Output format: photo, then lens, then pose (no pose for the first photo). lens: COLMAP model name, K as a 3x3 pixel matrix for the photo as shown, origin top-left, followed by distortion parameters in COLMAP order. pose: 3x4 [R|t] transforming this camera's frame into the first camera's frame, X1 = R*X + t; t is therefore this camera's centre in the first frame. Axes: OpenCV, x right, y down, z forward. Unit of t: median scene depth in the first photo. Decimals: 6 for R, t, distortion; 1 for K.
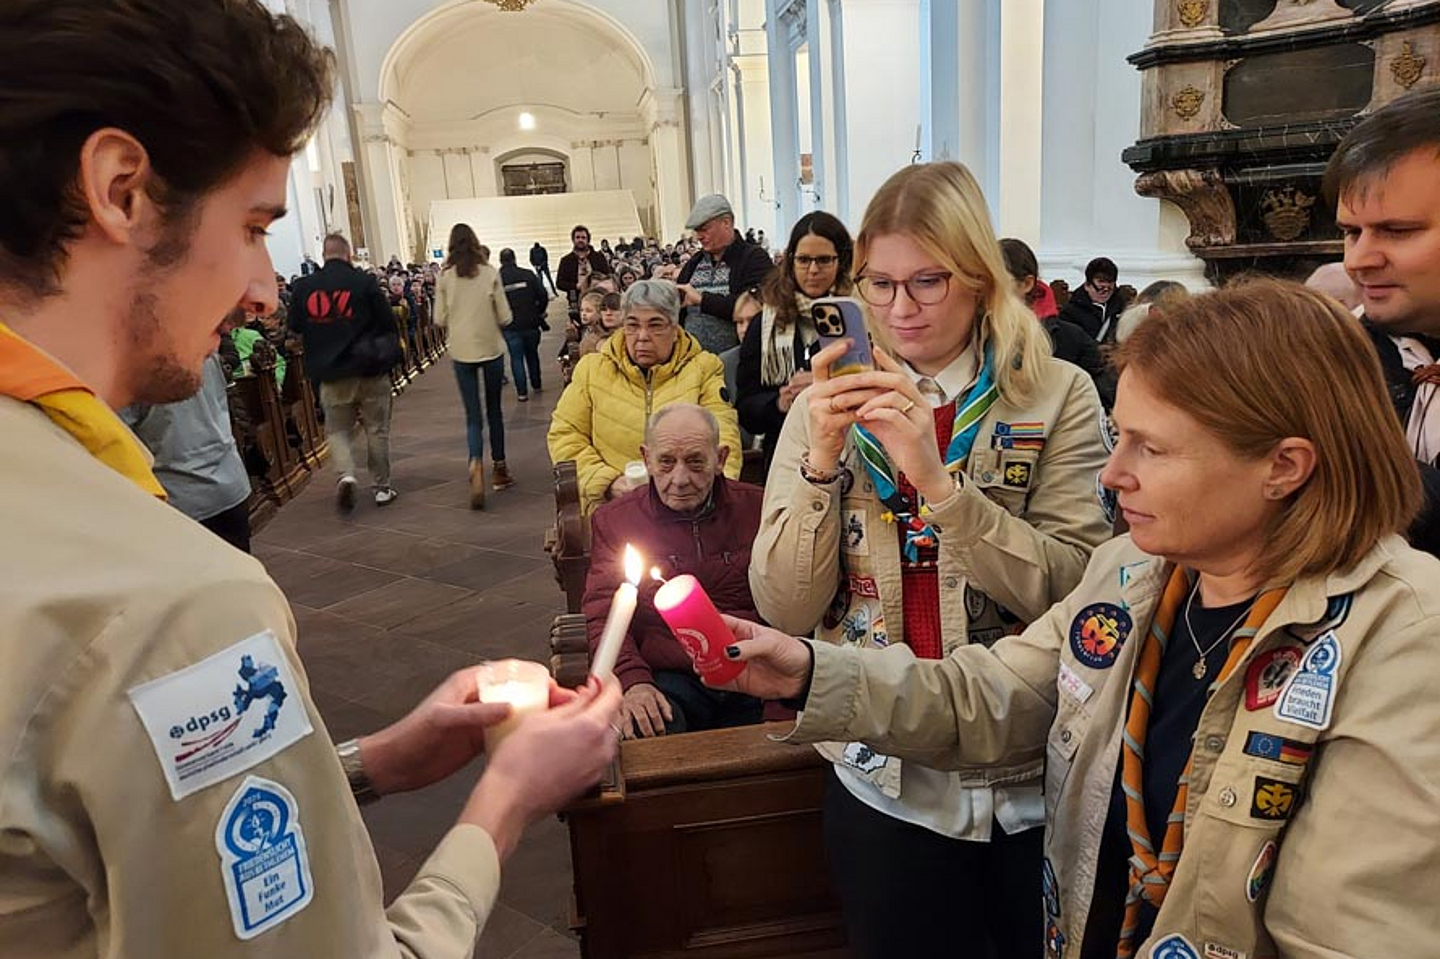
lens RADIAL K [[1059.4, 0, 711.8], [0, 1059.4, 489.9], [0, 0, 1]] dist [0.042486, -0.035327]
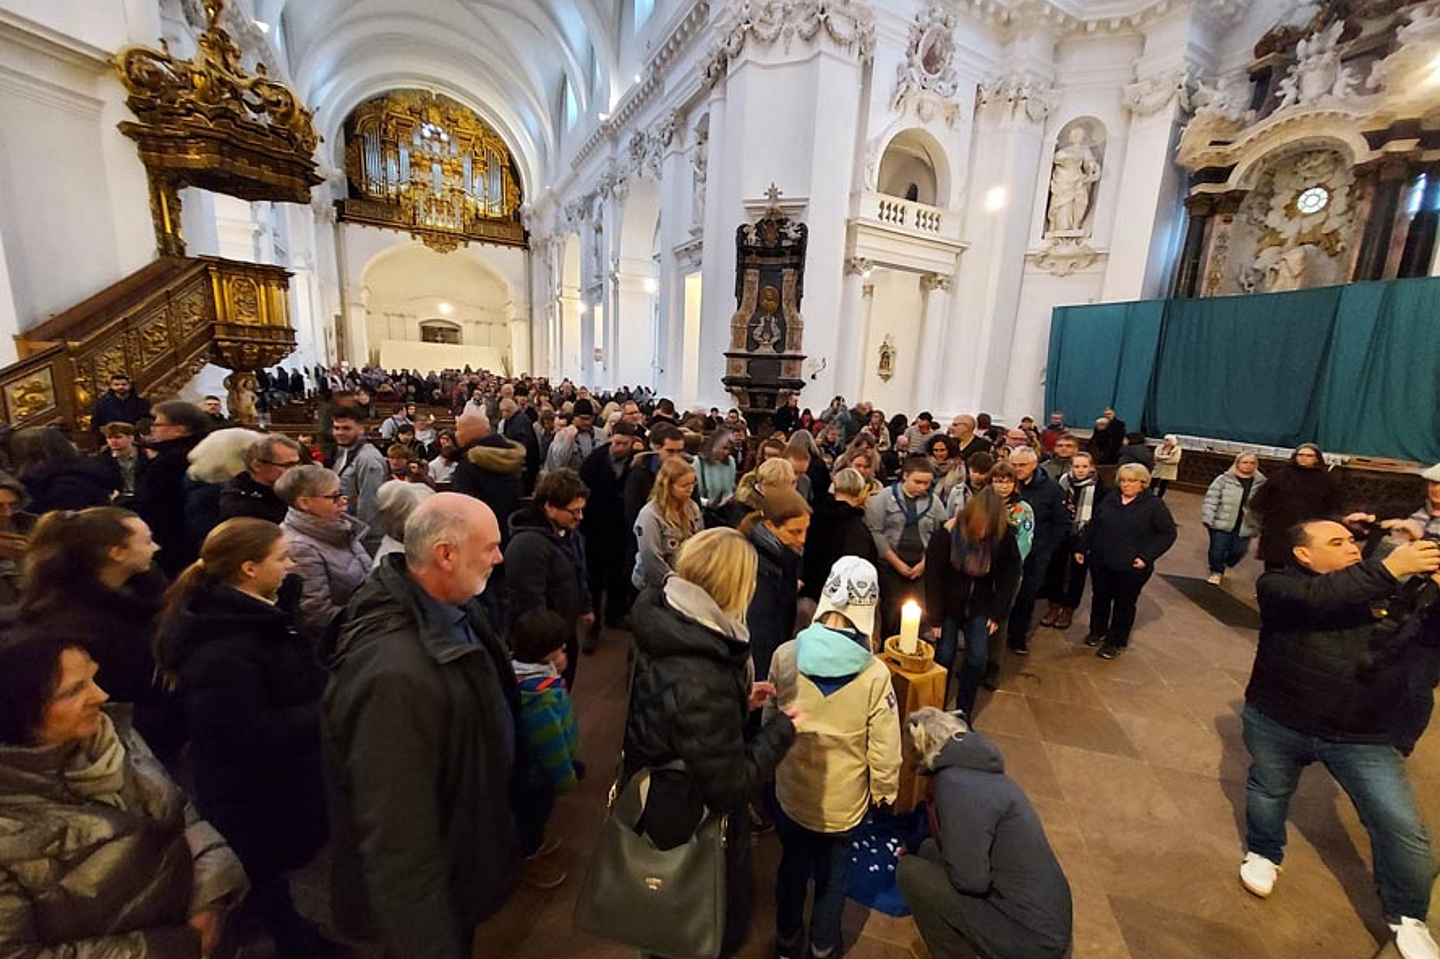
lens RADIAL K [[562.3, 0, 720.0], [0, 562.3, 479.5], [0, 0, 1]] dist [-0.001345, -0.000091]
pose [[0.934412, 0.048213, 0.352916, -0.063914], [-0.026518, 0.997463, -0.066057, 0.033903], [-0.355206, 0.052366, 0.933320, -0.176385]]
